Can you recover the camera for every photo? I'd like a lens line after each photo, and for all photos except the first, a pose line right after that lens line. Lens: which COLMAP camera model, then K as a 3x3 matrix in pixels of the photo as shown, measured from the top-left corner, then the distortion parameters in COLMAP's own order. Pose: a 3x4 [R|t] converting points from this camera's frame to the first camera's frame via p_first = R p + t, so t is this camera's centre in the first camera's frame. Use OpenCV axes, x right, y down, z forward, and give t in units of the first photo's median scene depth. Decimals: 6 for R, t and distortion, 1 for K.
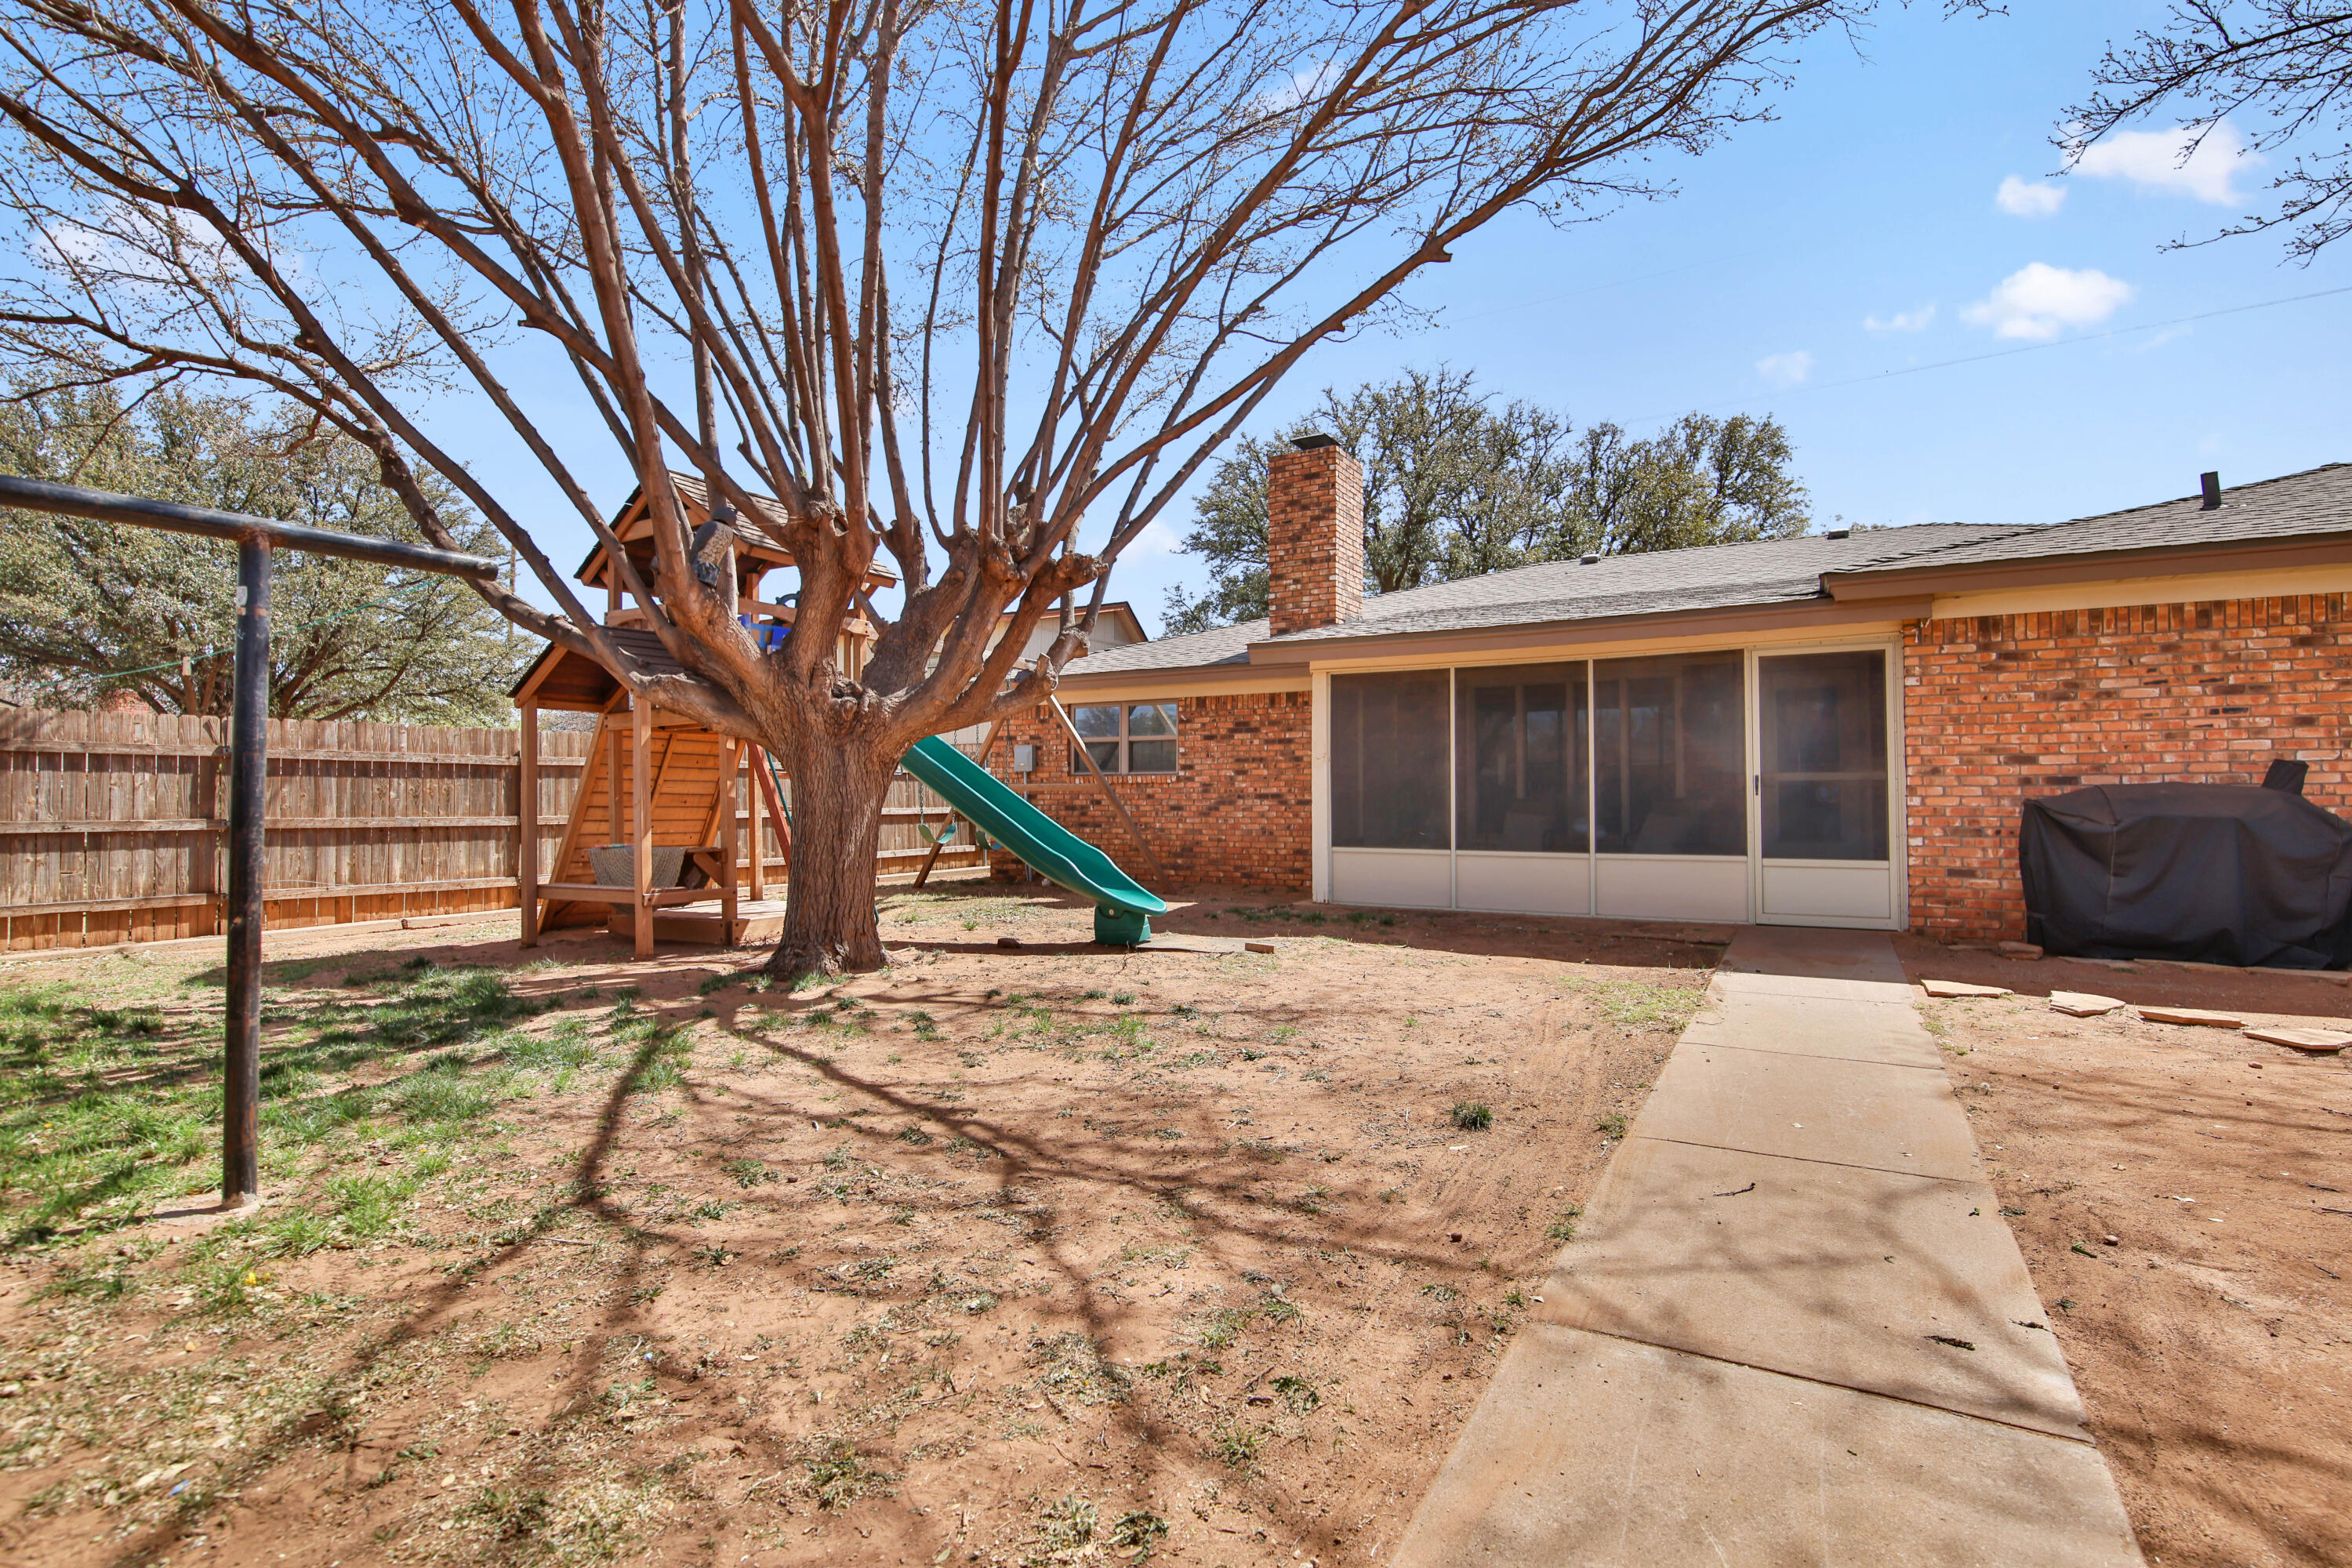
lens RADIAL K [[1116.2, 0, 1176.2], [0, 1116.2, 794.7], [0, 0, 1]] dist [-0.005253, -0.009345]
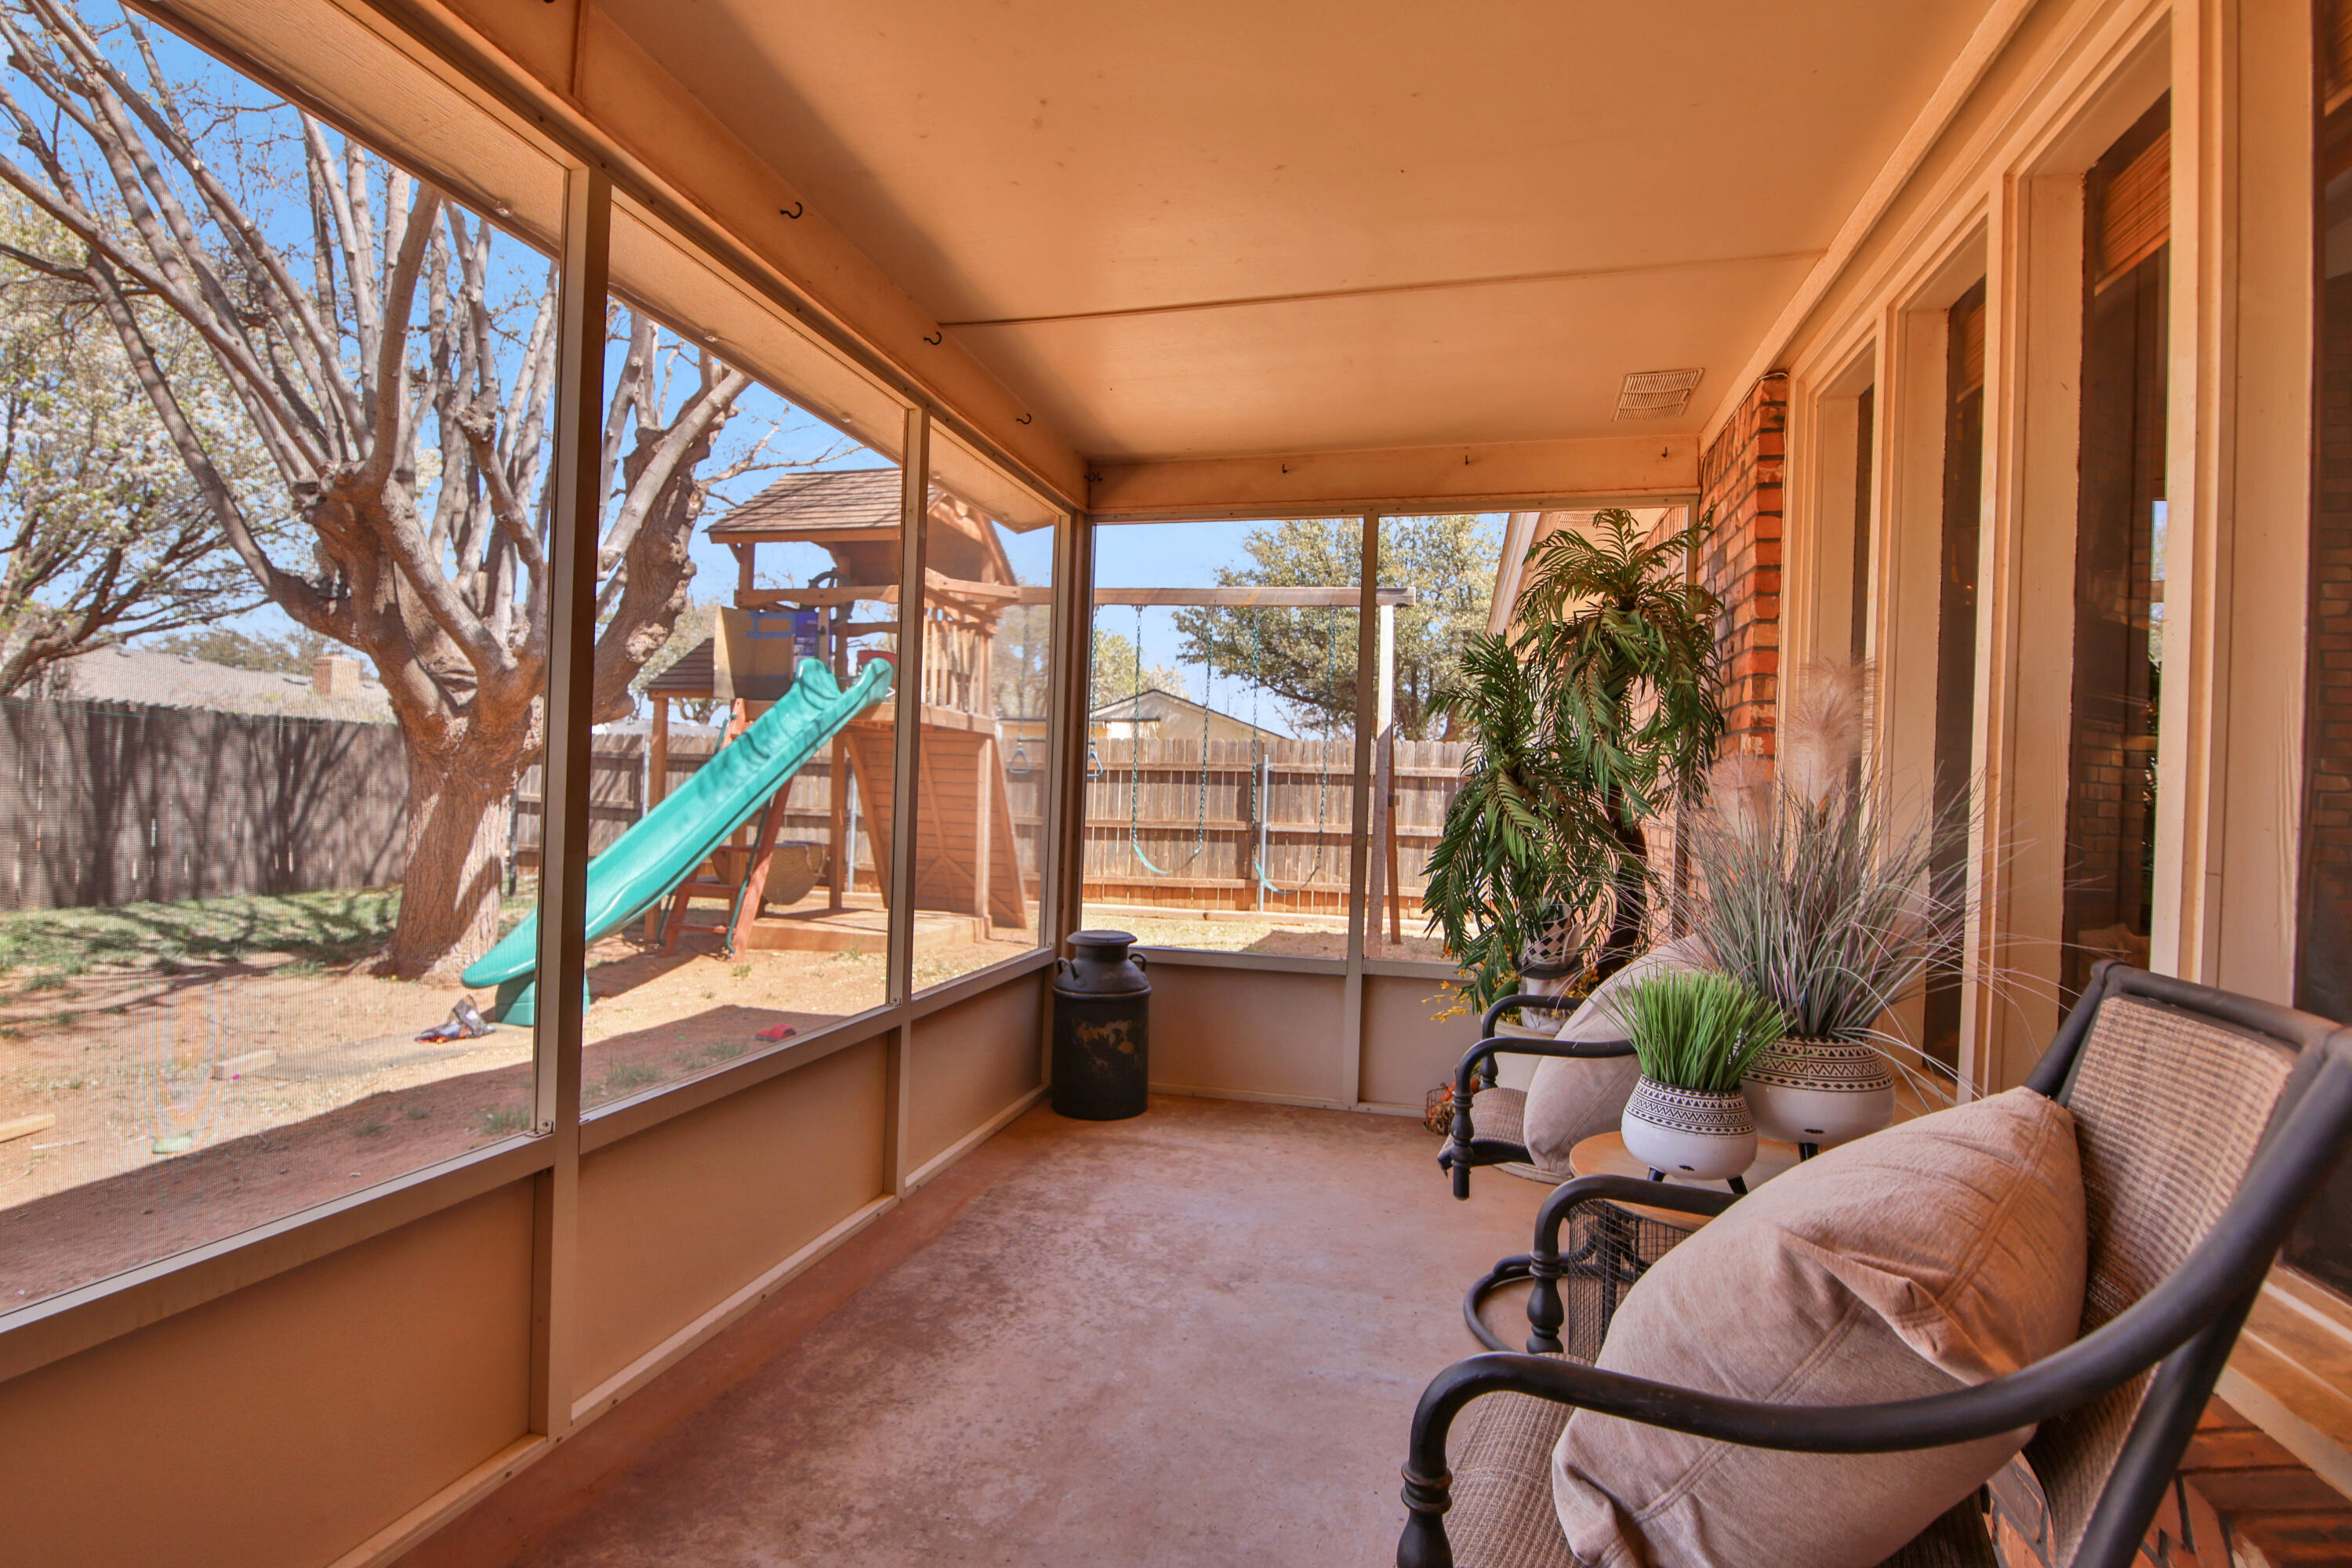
lens RADIAL K [[1116.2, 0, 1176.2], [0, 1116.2, 794.7], [0, 0, 1]] dist [-0.005253, -0.009345]
pose [[0.307519, 0.008359, -0.951505, 0.398154], [-0.026182, 0.999657, 0.000320, -0.004950], [0.951182, 0.024814, 0.307632, 0.653589]]
